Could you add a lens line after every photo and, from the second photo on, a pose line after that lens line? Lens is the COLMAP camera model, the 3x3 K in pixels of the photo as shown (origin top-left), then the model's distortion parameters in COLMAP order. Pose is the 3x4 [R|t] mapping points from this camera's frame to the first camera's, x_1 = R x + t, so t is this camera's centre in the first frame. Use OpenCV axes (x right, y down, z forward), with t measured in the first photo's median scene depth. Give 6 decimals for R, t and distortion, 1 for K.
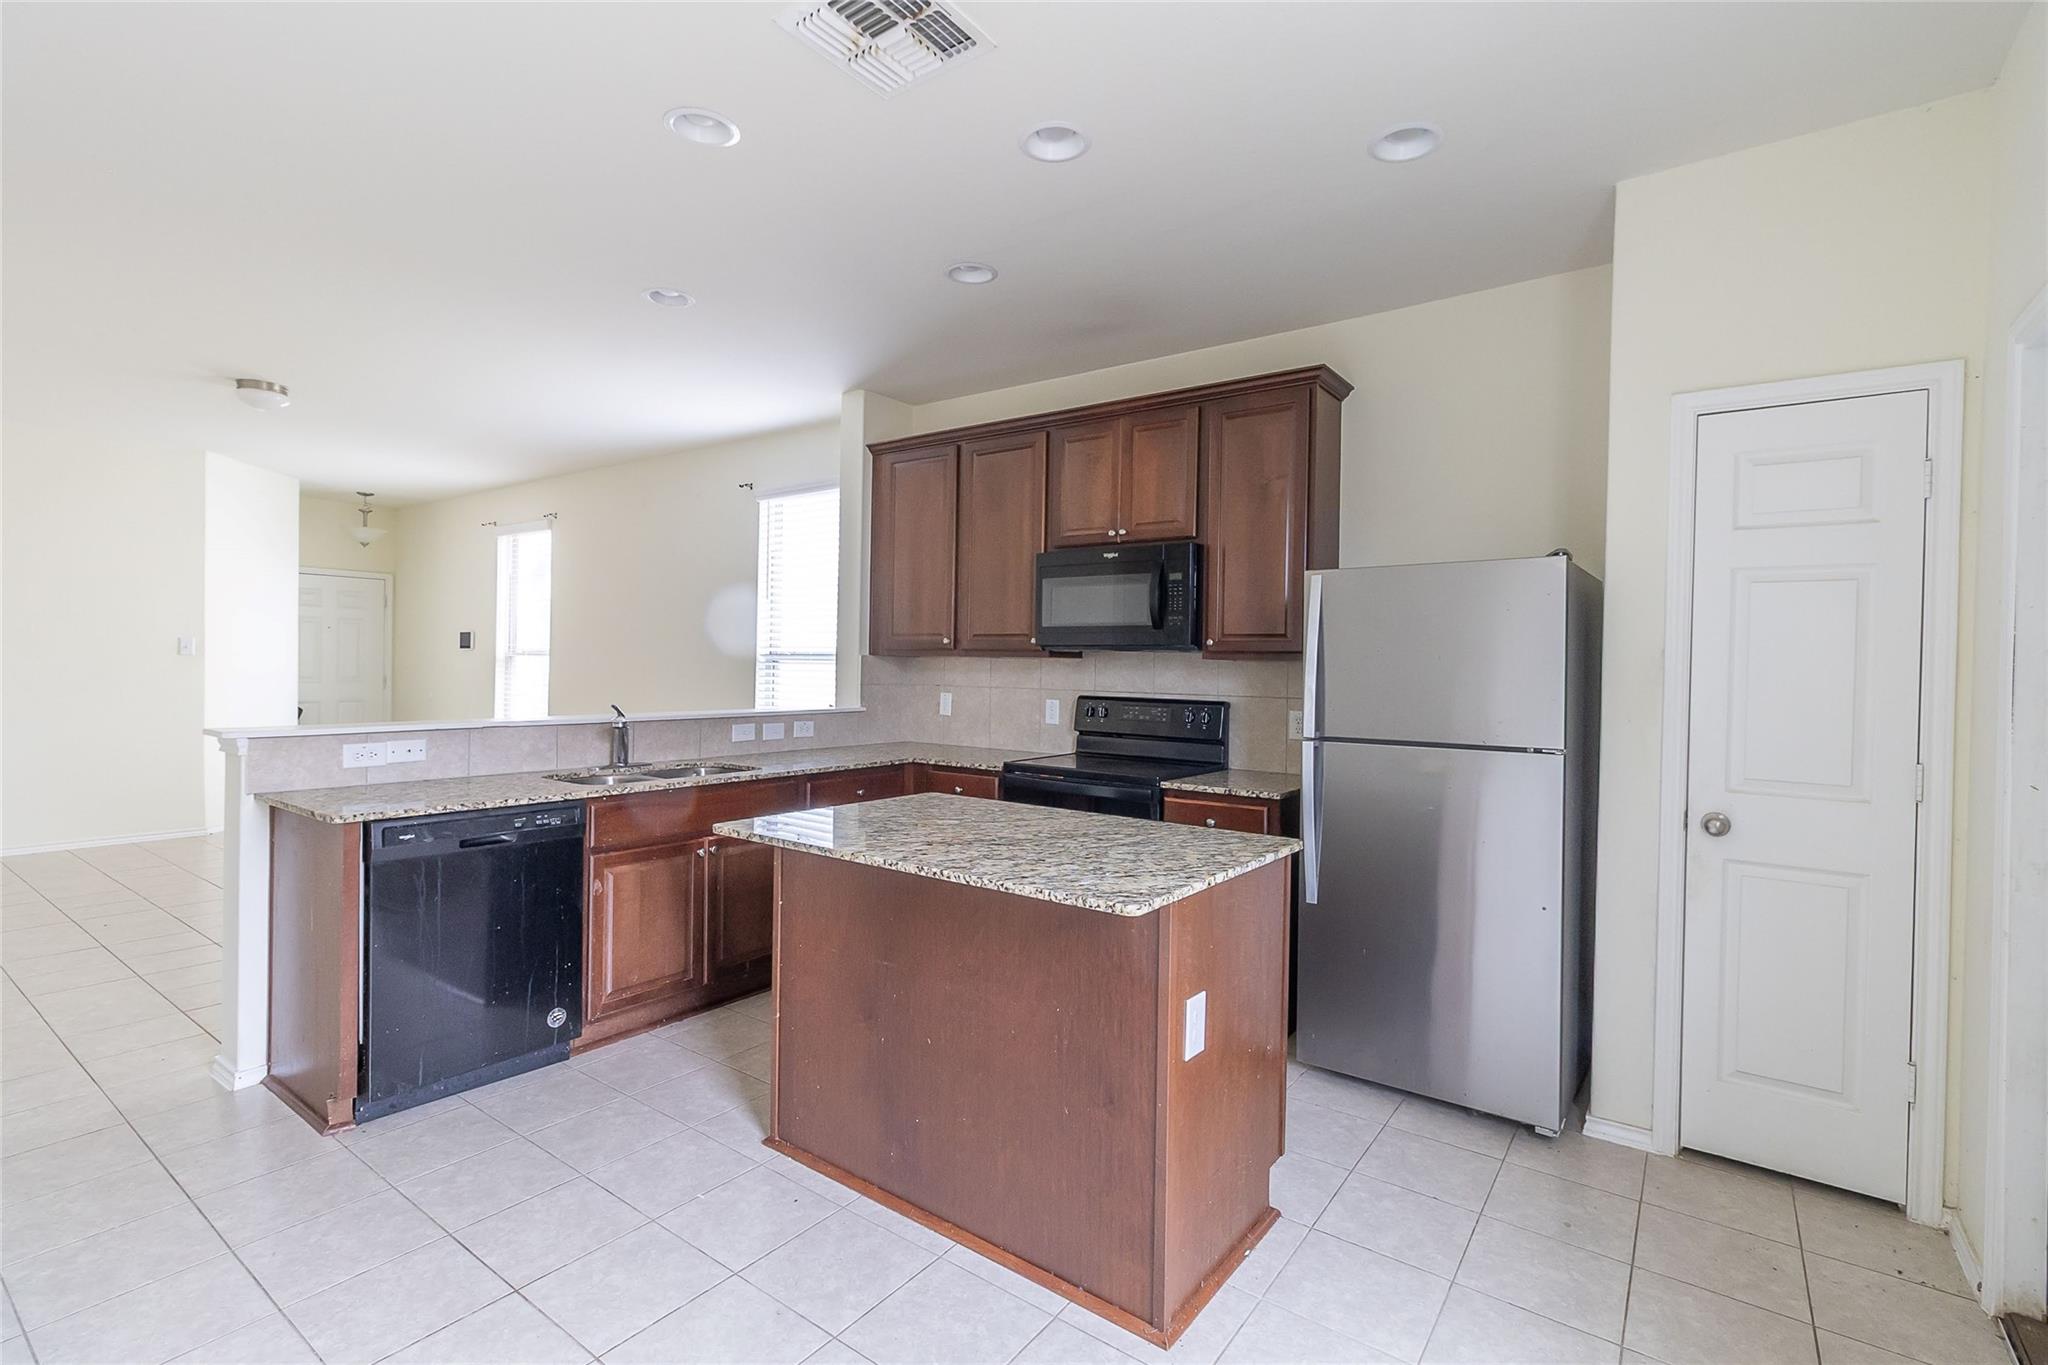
lens RADIAL K [[943.6, 0, 1011.5], [0, 943.6, 670.5], [0, 0, 1]] dist [0.007286, 0.000613]
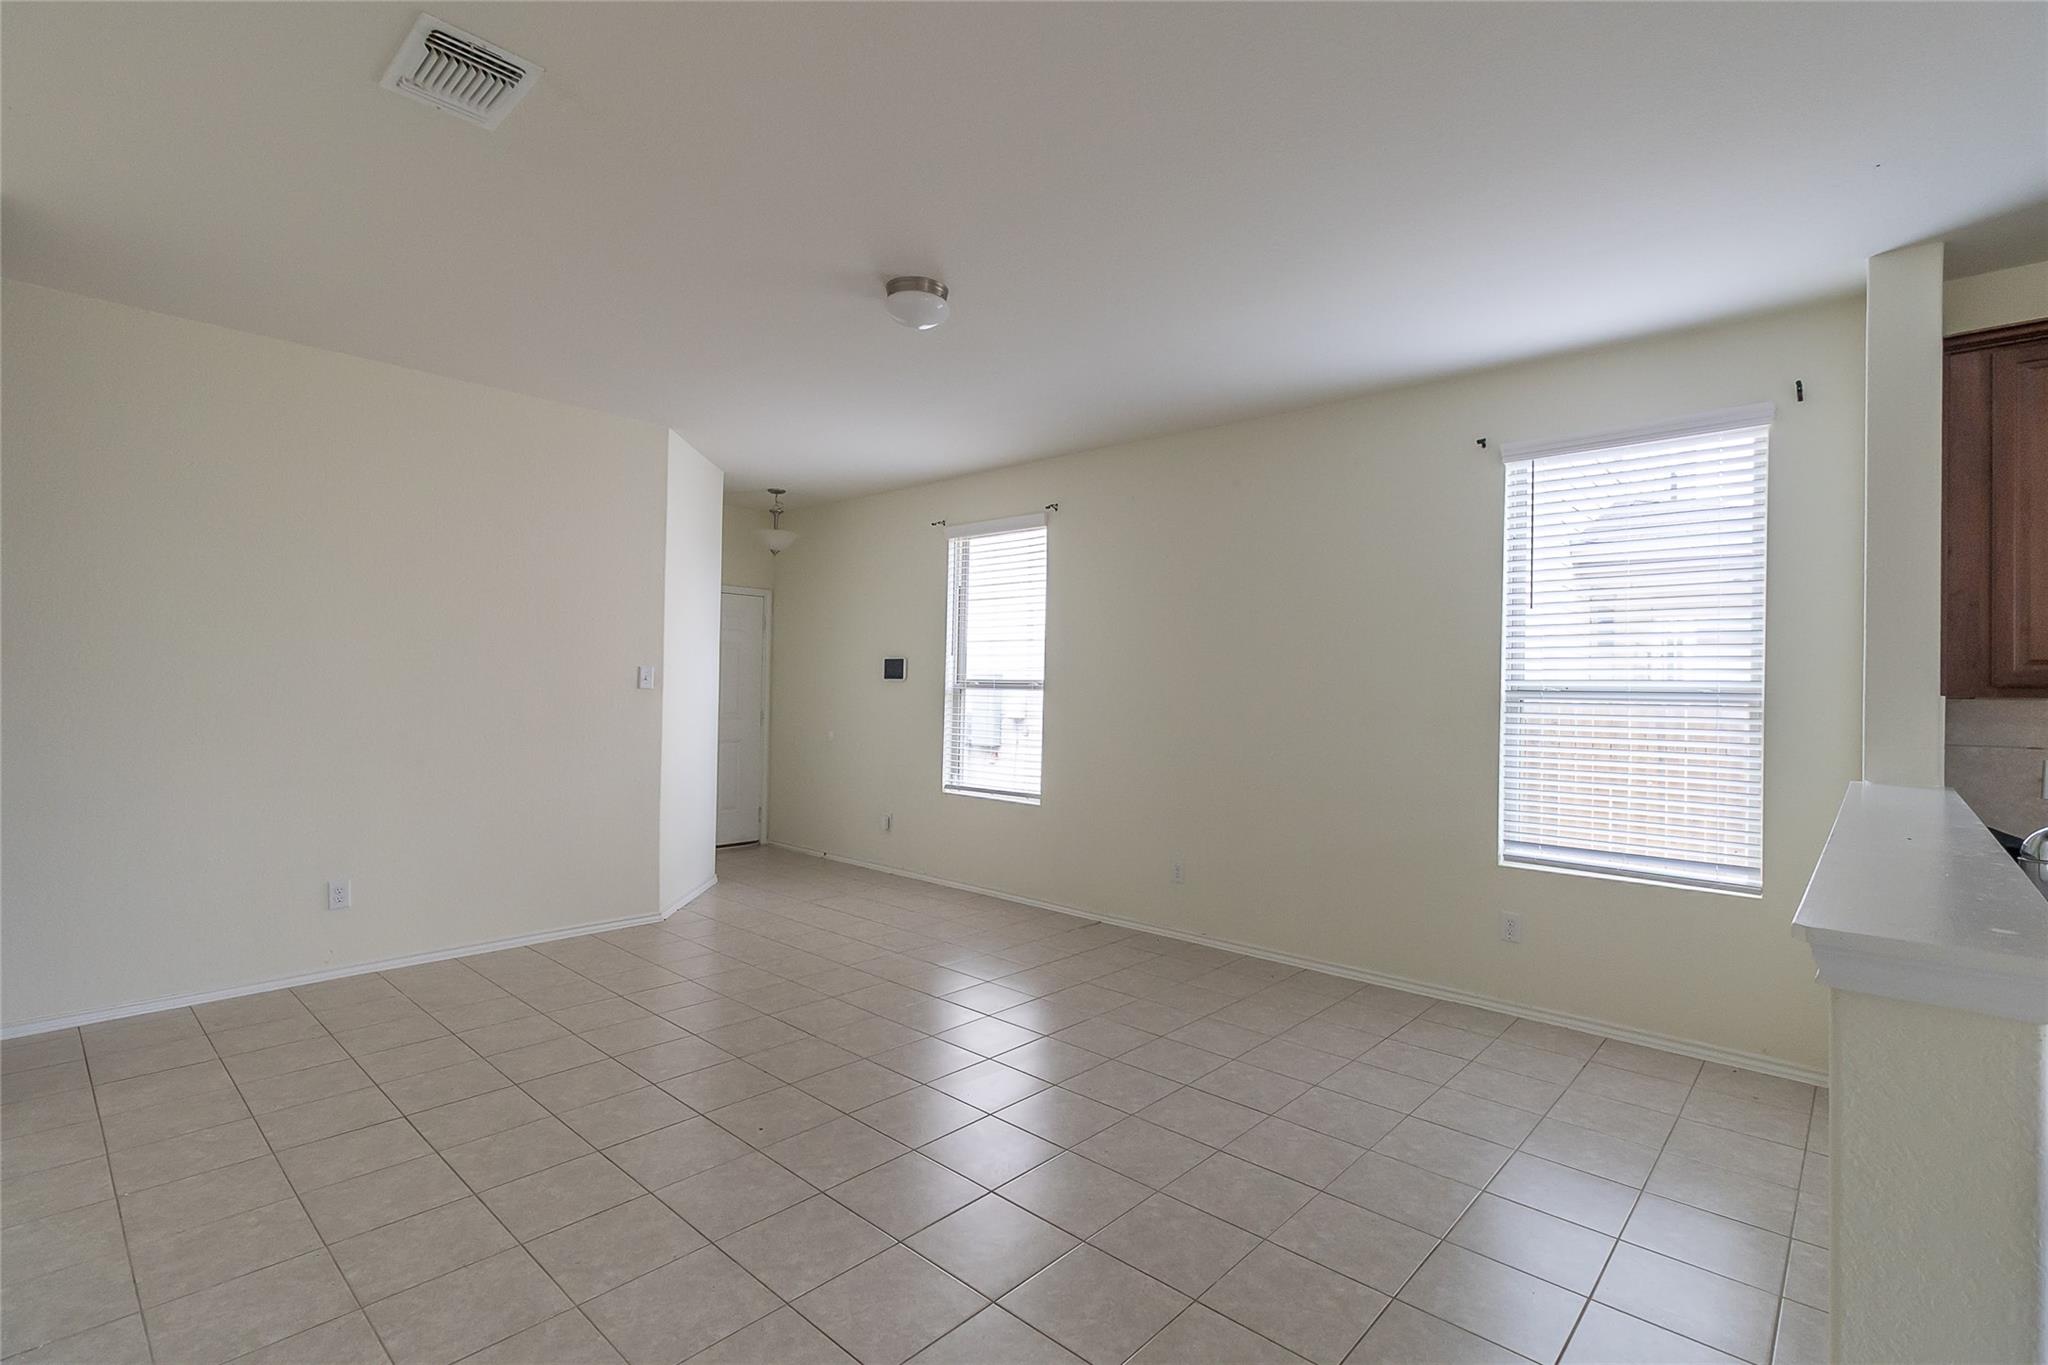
lens RADIAL K [[943.6, 0, 1020.0], [0, 943.6, 673.6], [0, 0, 1]] dist [0.007286, 0.000613]
pose [[0.994816, 0.000491, -0.101693, -0.721620], [-0.003081, 0.999675, -0.025314, -0.015193], [0.101648, 0.025497, 0.994494, 0.394855]]
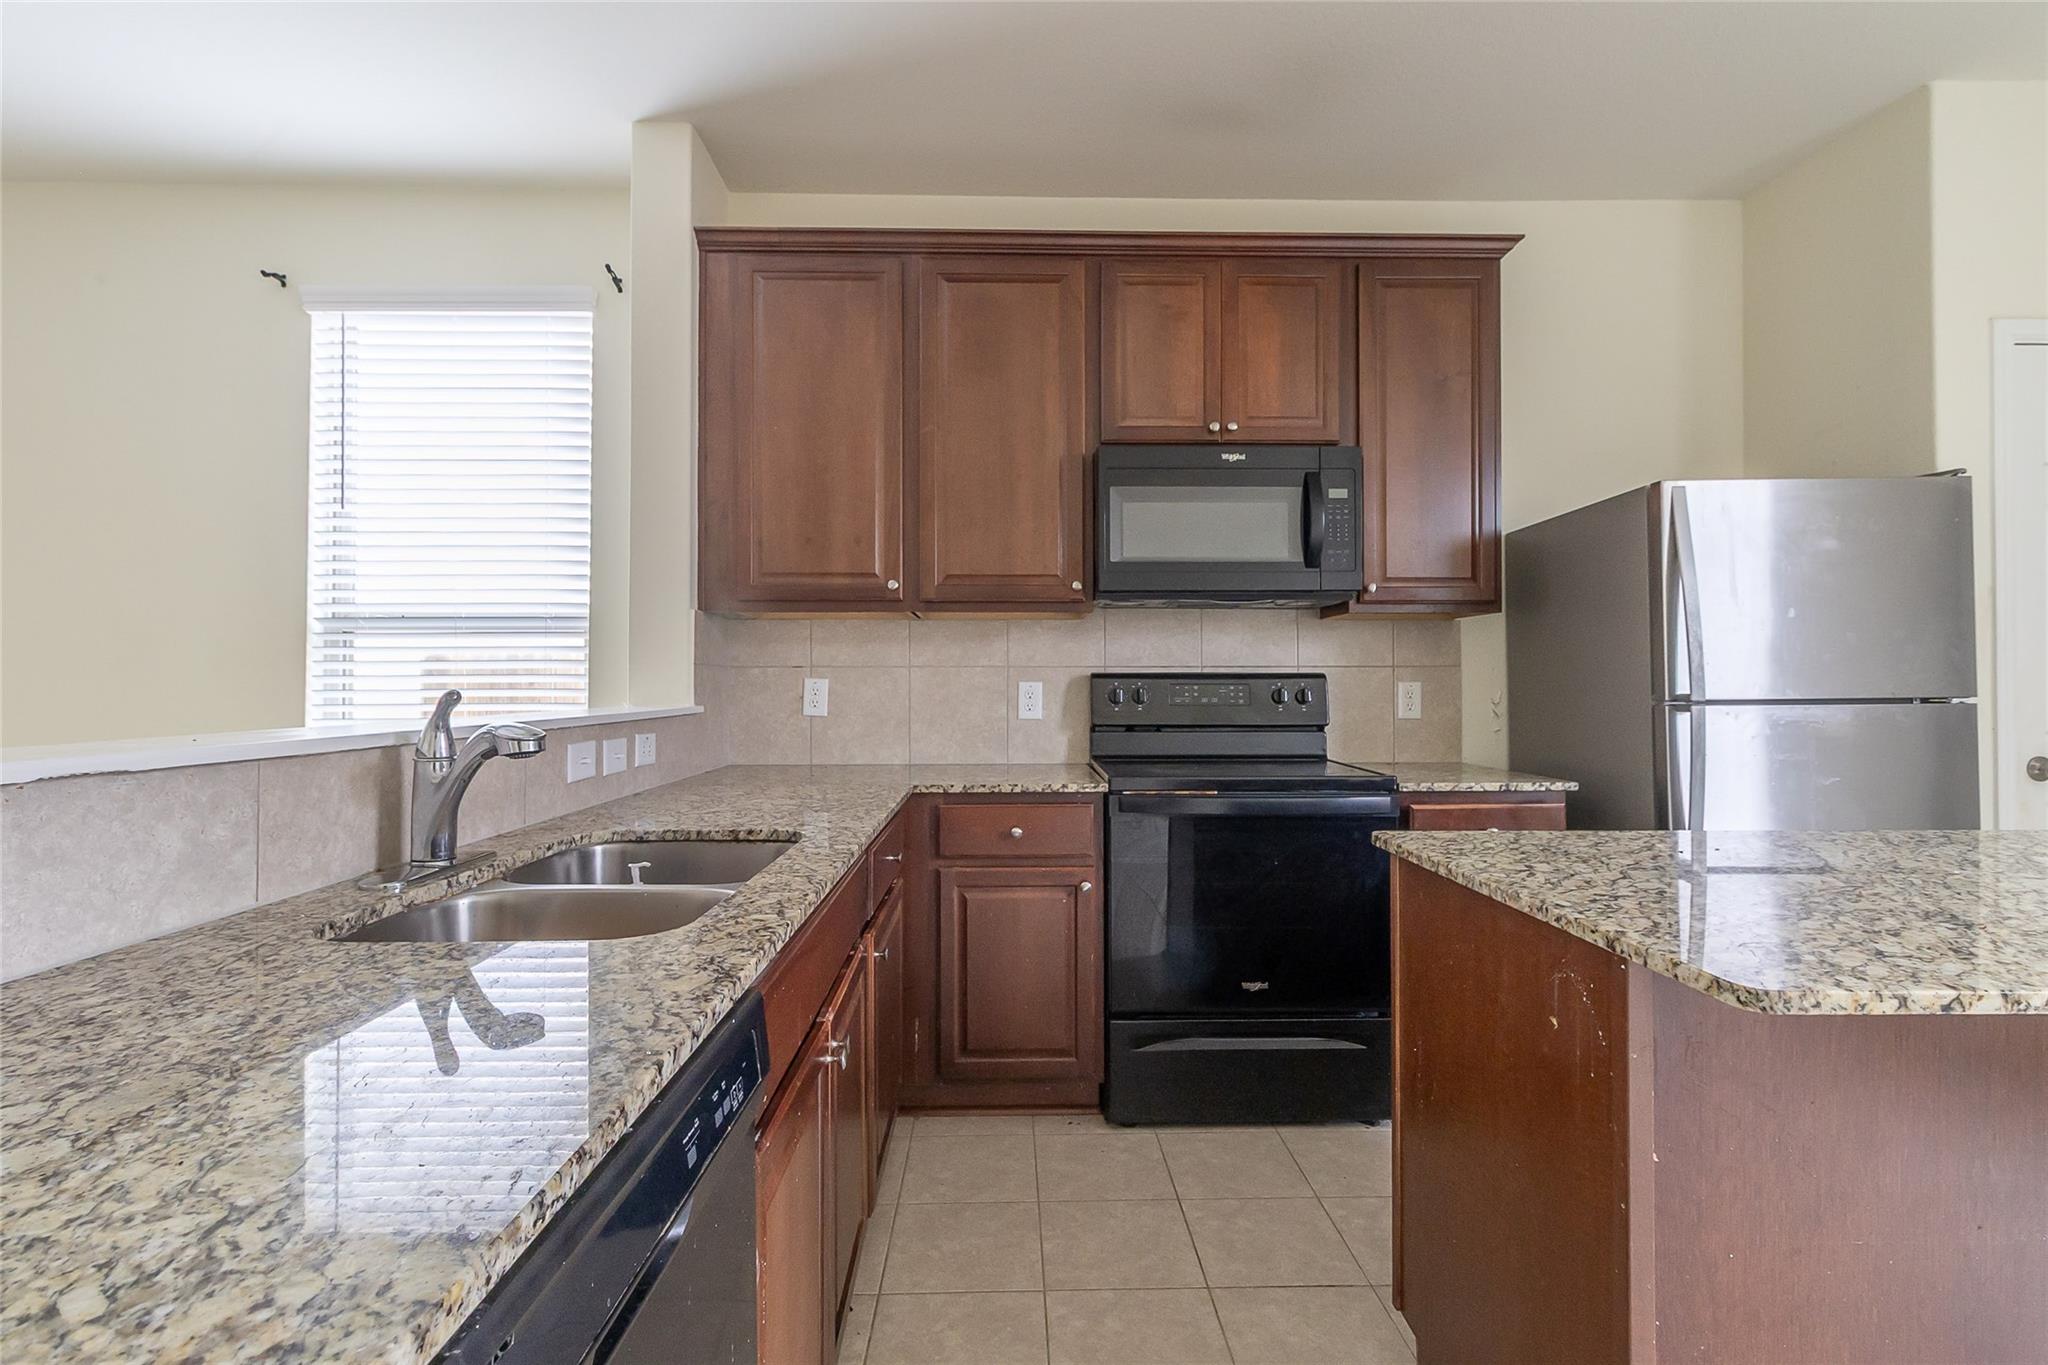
lens RADIAL K [[943.6, 0, 1039.5], [0, 943.6, 676.1], [0, 0, 1]] dist [0.007286, 0.000613]
pose [[0.782985, -0.011046, 0.621943, -0.371238], [0.017913, 0.999828, -0.004793, 0.030715], [-0.621783, 0.014894, 0.783048, 0.489769]]
